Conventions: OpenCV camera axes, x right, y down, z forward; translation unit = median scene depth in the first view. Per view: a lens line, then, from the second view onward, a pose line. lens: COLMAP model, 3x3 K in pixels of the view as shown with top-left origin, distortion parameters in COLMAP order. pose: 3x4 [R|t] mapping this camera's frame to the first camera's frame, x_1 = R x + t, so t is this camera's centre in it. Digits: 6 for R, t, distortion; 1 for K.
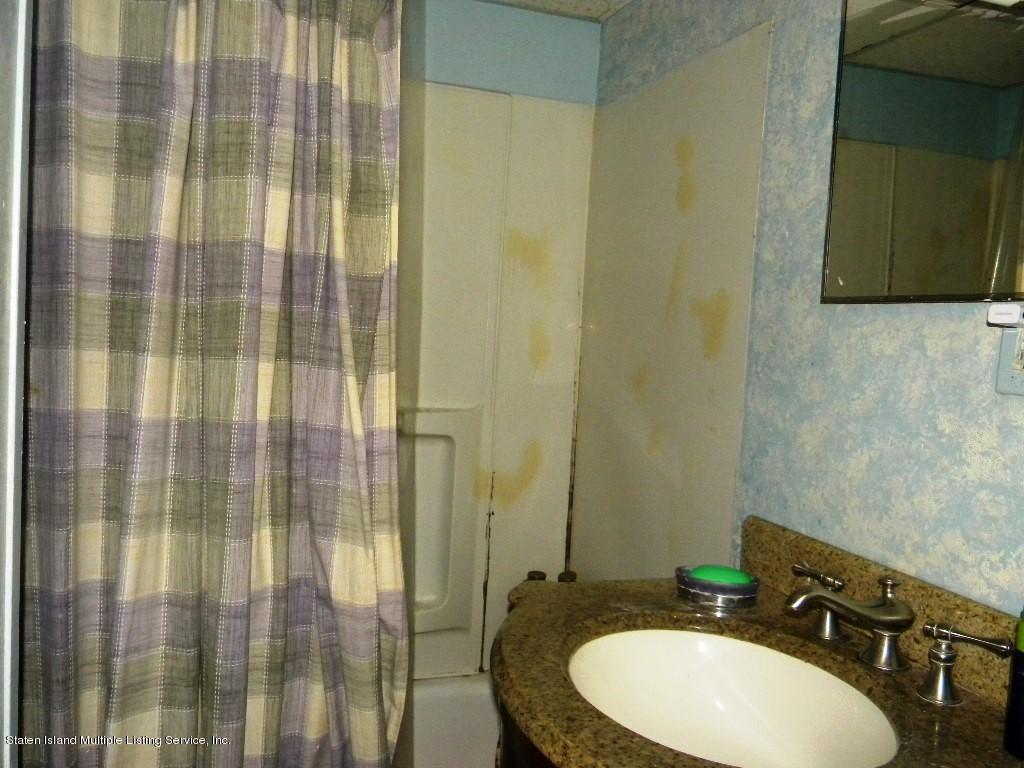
lens RADIAL K [[842.9, 0, 511.6], [0, 842.9, 382.7], [0, 0, 1]] dist [0.005435, -0.000841]
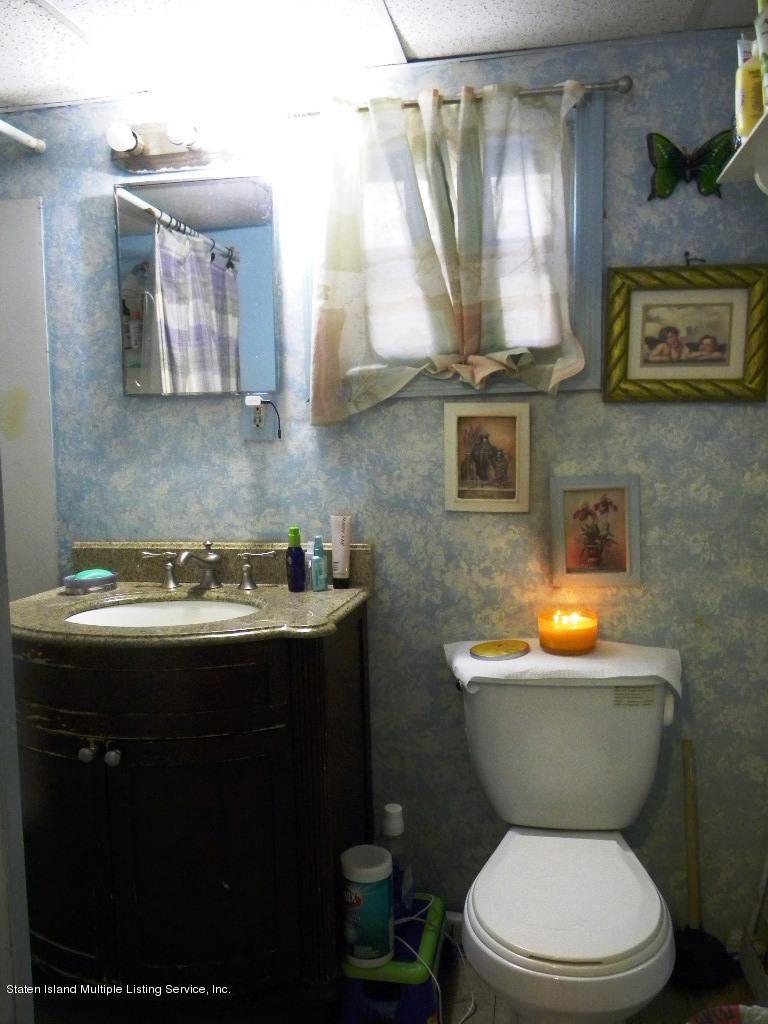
lens RADIAL K [[842.9, 0, 384.1], [0, 842.9, 511.7], [0, 0, 1]] dist [0.005435, -0.000841]
pose [[0.600792, -0.140335, 0.786991, -0.620104], [0.096550, 0.990002, 0.102829, 0.004913], [-0.793554, 0.014206, 0.608335, -0.373526]]
